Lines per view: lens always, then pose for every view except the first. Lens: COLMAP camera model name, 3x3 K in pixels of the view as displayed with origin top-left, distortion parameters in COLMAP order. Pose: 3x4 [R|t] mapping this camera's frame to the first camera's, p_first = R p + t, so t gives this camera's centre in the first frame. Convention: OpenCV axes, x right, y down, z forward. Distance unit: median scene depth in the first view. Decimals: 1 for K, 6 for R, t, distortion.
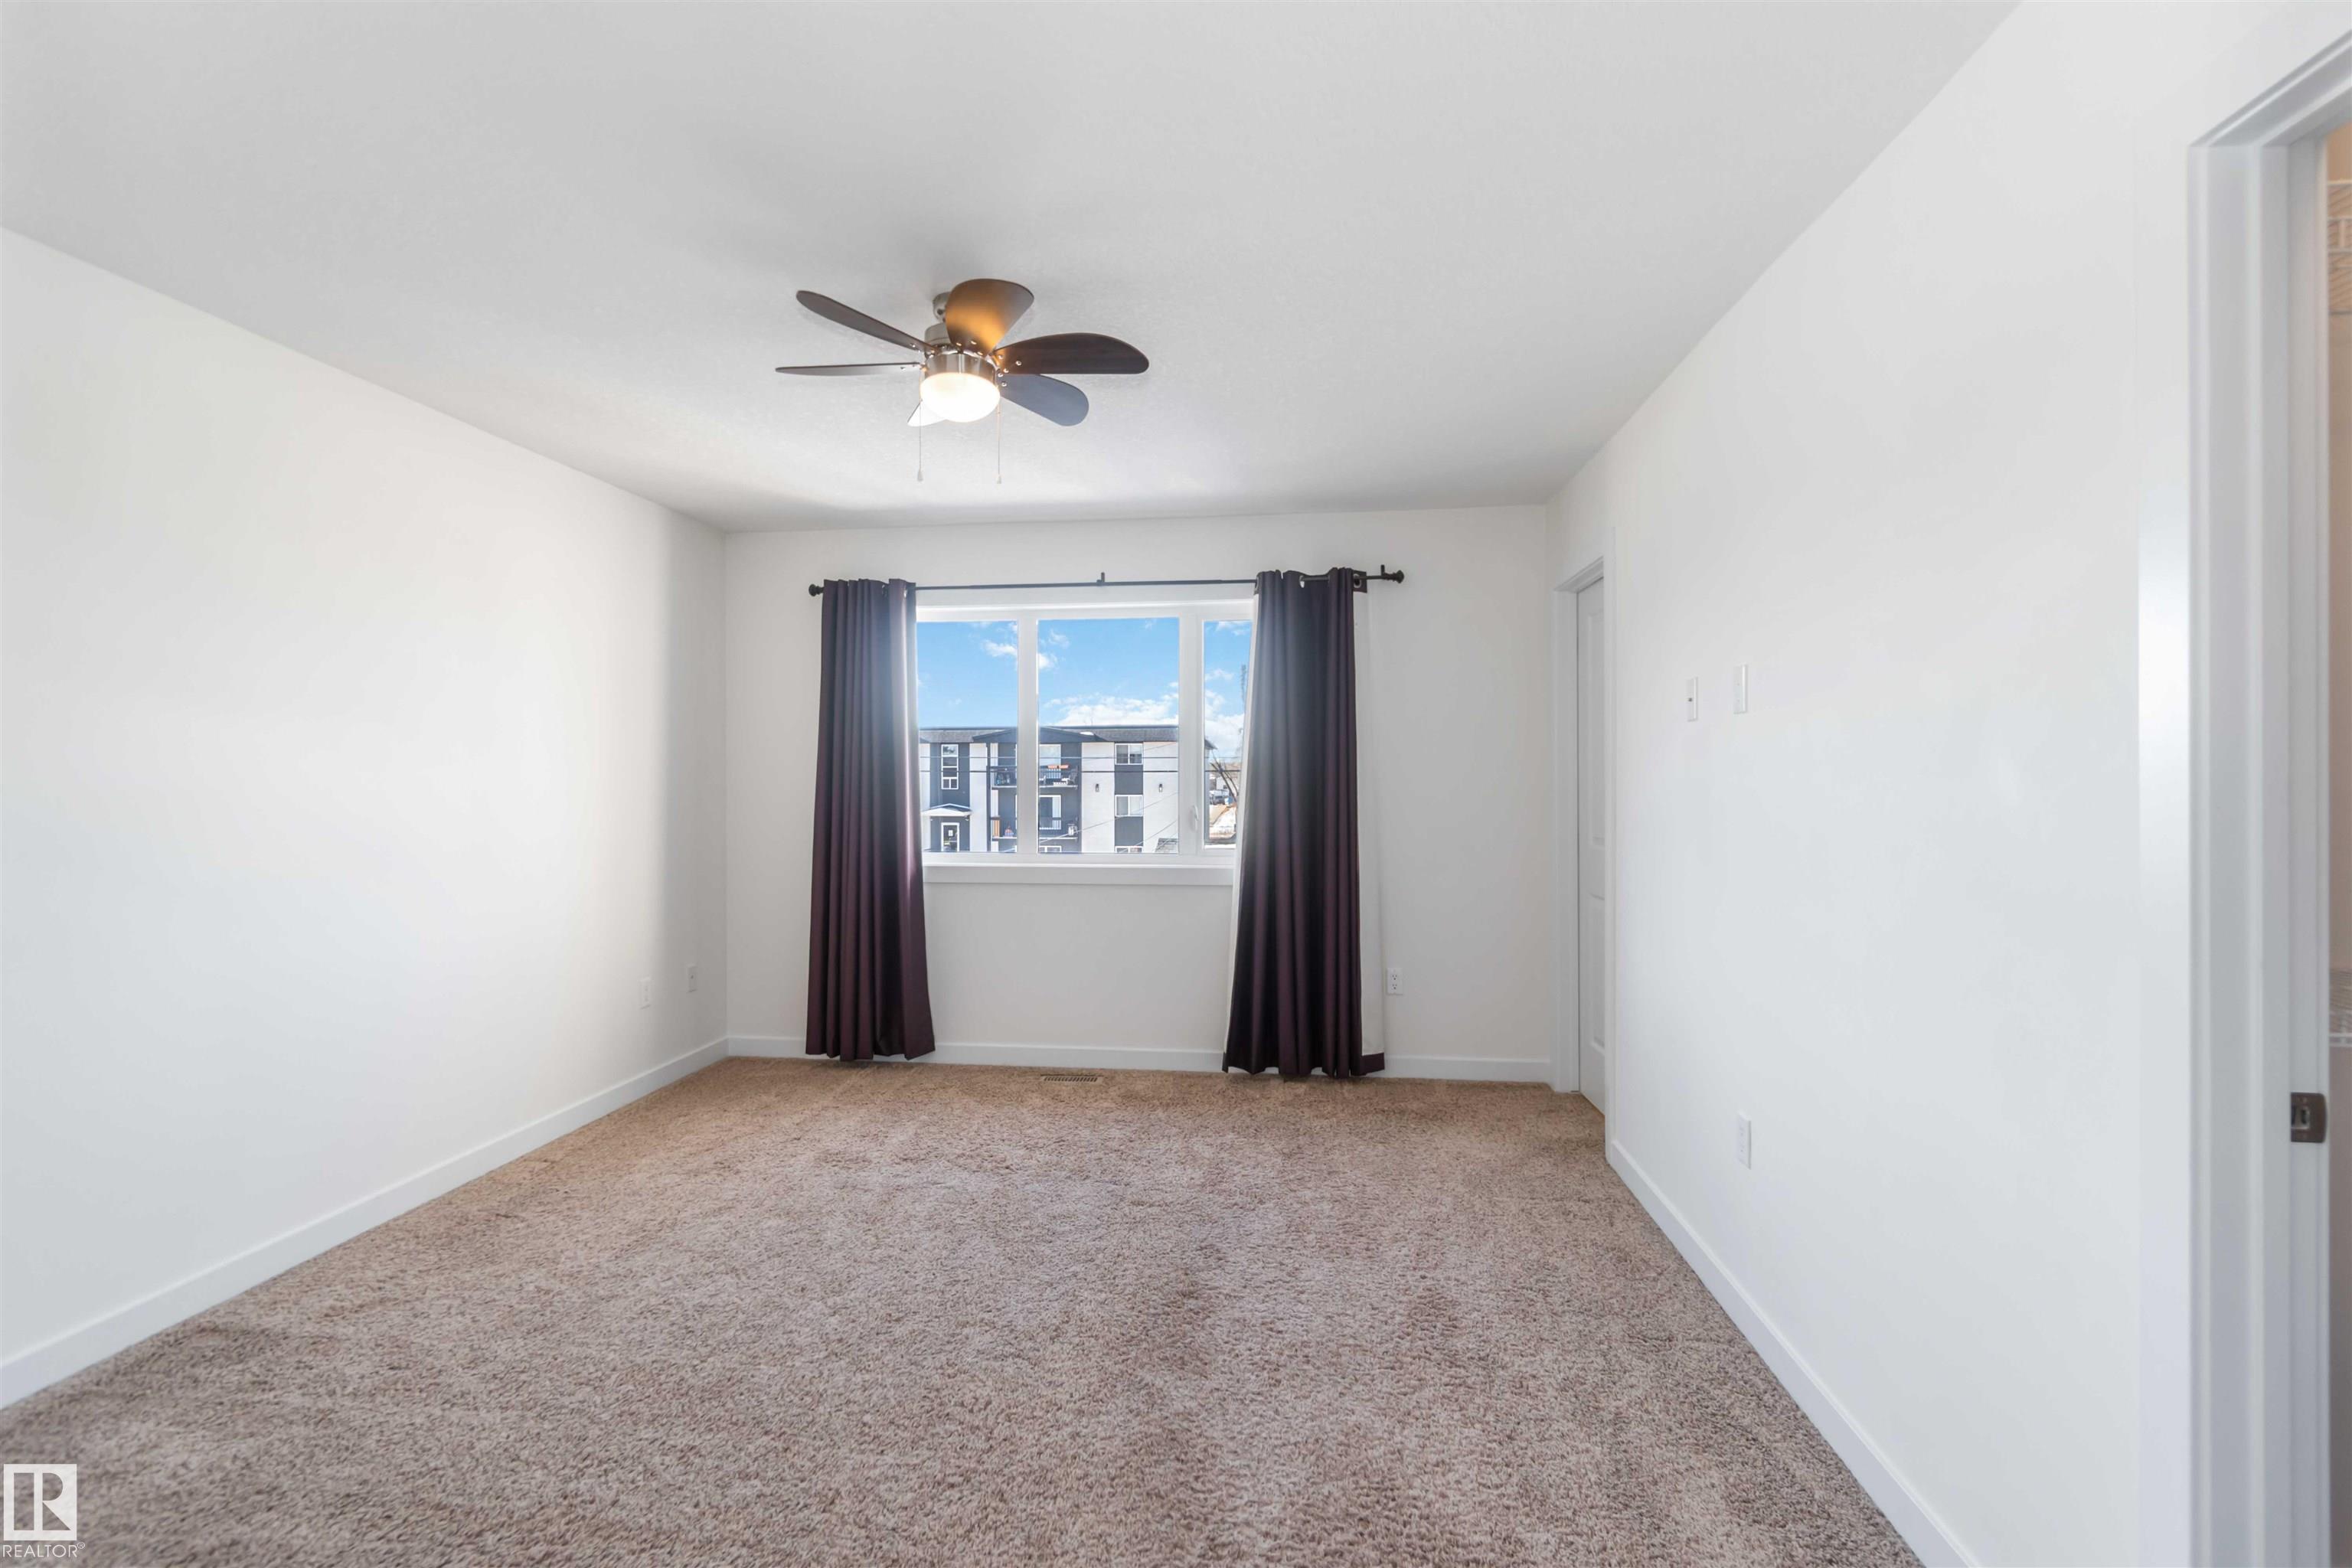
lens RADIAL K [[1036.0, 0, 1187.9], [0, 1036.0, 775.1], [0, 0, 1]] dist [-0.004767, 0.001042]
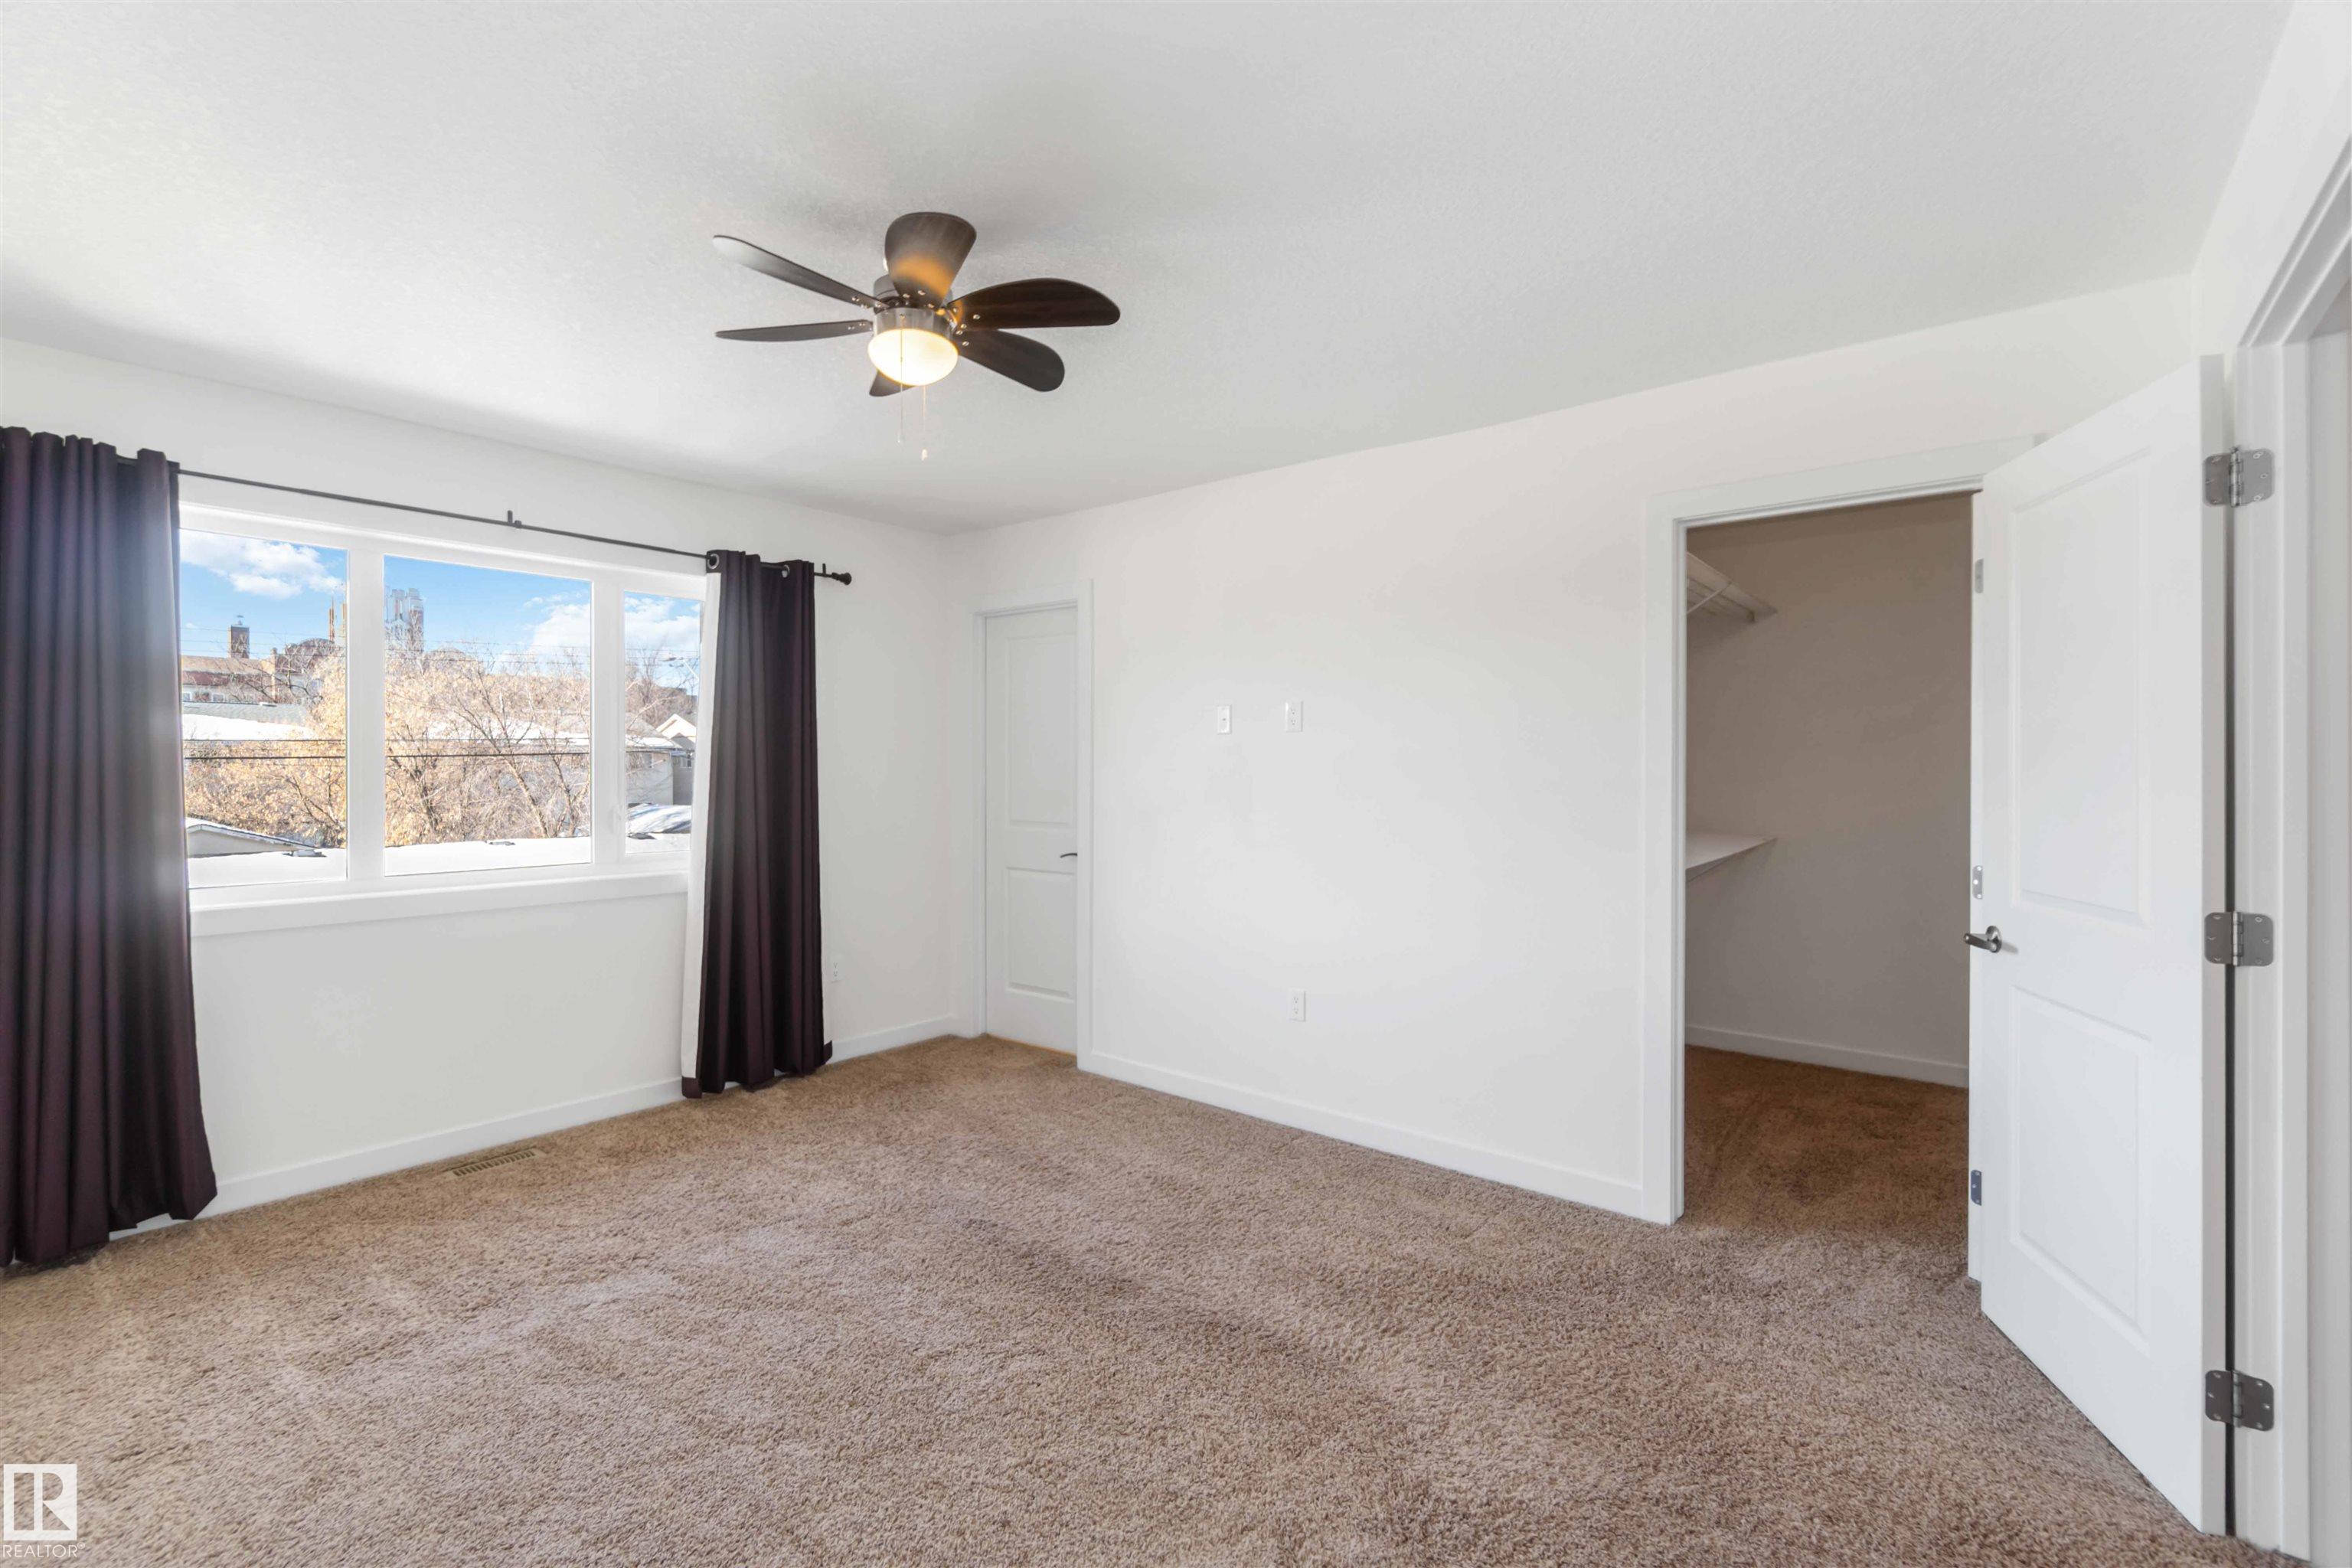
lens RADIAL K [[1036.0, 0, 1104.4], [0, 1036.0, 775.8], [0, 0, 1]] dist [-0.004767, 0.001042]
pose [[0.565322, -0.004476, 0.824858, -0.522479], [-0.004466, 0.999954, 0.008488, -0.003867], [-0.824858, -0.008482, 0.565276, 0.204935]]
